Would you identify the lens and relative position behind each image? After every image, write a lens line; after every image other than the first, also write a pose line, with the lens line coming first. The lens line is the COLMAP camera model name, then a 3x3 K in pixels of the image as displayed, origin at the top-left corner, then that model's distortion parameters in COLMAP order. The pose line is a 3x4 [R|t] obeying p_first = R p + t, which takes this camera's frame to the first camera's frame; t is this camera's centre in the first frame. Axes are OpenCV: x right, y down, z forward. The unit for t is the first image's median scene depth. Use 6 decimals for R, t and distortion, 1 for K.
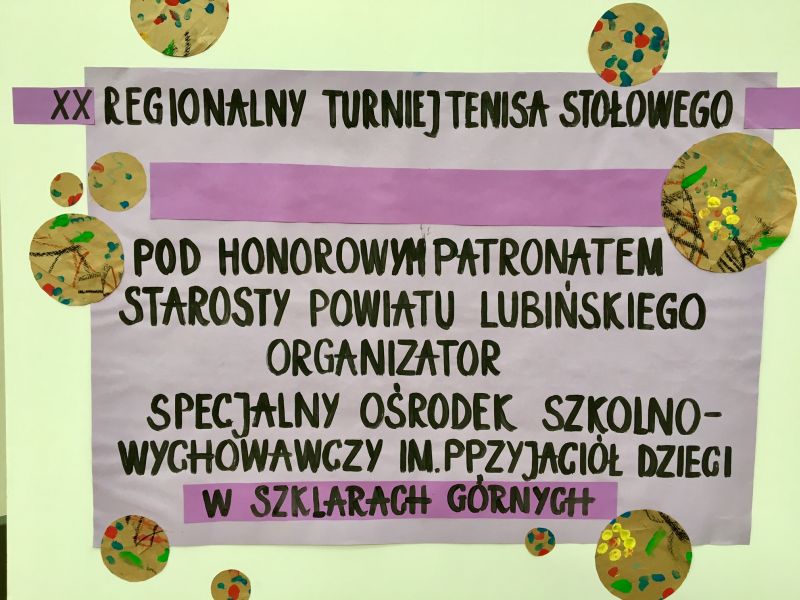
lens RADIAL K [[670.6, 0, 400.0], [0, 670.6, 300.0], [0, 0, 1]] dist [0.078327, -0.106316]
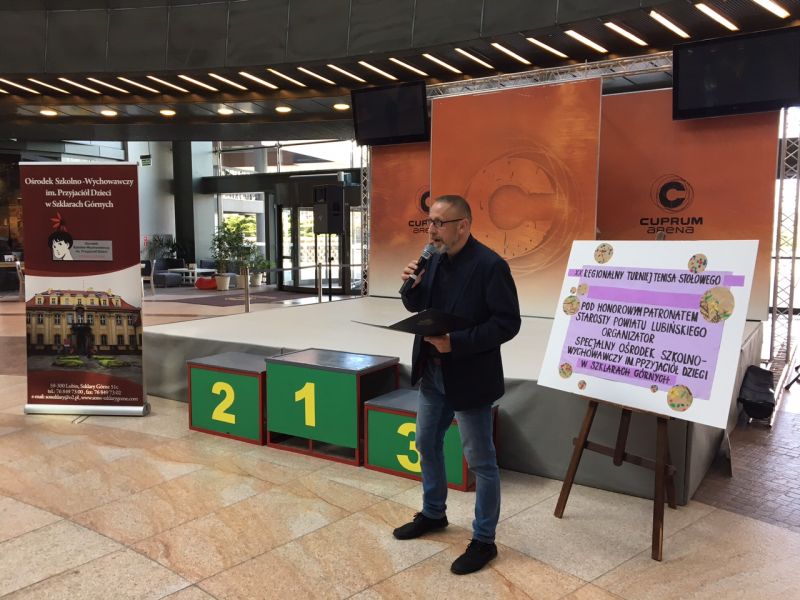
lens RADIAL K [[697.2, 0, 388.8], [0, 697.2, 286.7], [0, 0, 1]] dist [0.094616, -0.113372]
pose [[0.584934, 0.058285, -0.808984, 2.514121], [-0.293695, 0.944949, -0.144274, 0.833791], [0.756040, 0.321985, 0.569850, -2.545320]]
